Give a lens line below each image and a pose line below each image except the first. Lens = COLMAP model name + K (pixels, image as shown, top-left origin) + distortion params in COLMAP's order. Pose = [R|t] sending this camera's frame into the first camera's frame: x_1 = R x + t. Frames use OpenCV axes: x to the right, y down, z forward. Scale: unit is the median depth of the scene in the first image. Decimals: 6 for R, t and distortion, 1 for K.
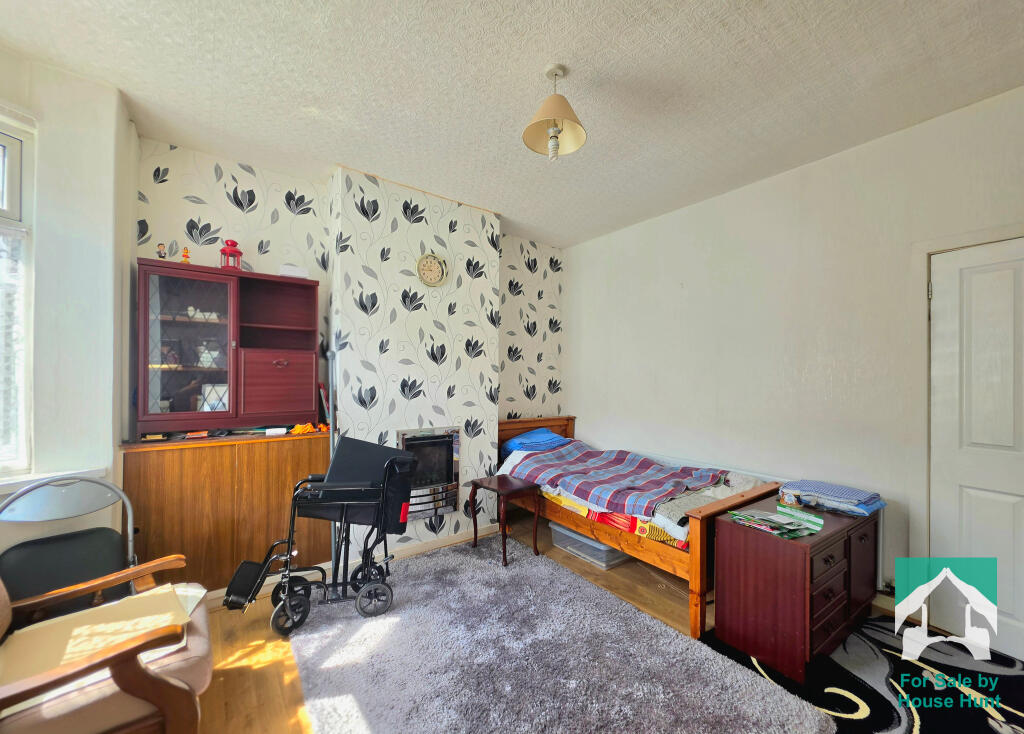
lens RADIAL K [[419.5, 0, 512.5], [0, 419.5, 374.9], [0, 0, 1]] dist [0.001183, -0.000011]
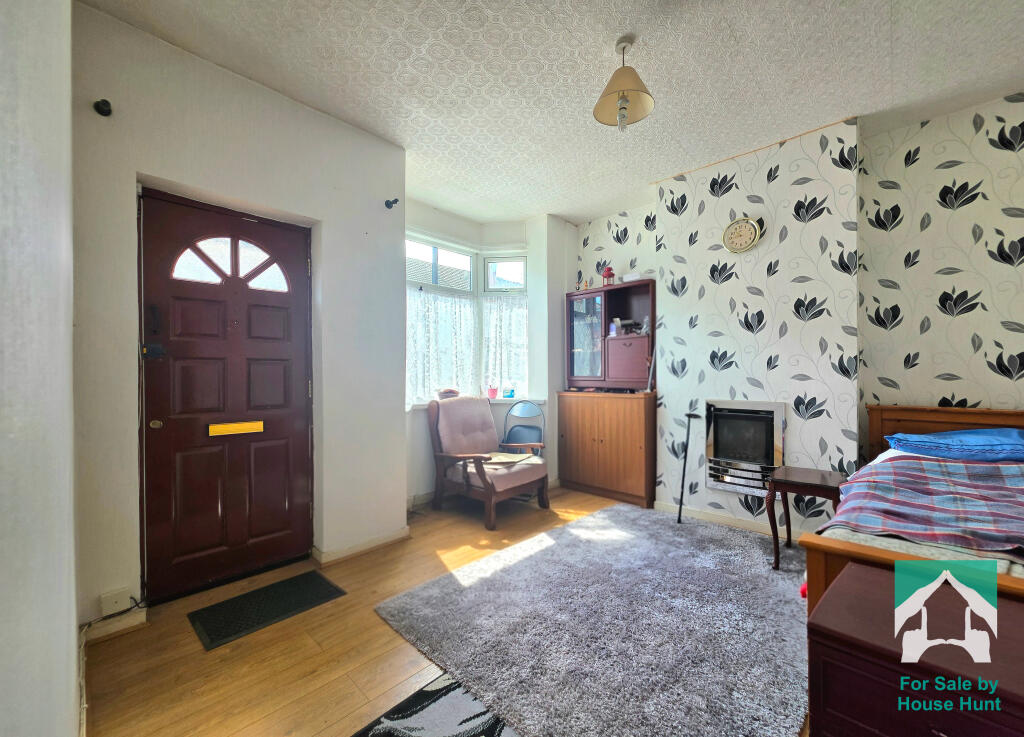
lens RADIAL K [[419.5, 0, 512.5], [0, 419.5, 376.4], [0, 0, 1]] dist [0.001183, -0.000011]
pose [[0.139756, -0.000601, -0.990186, 0.677530], [0.009334, 0.999956, 0.000711, 0.065834], [0.990142, -0.009341, 0.139756, 0.348043]]
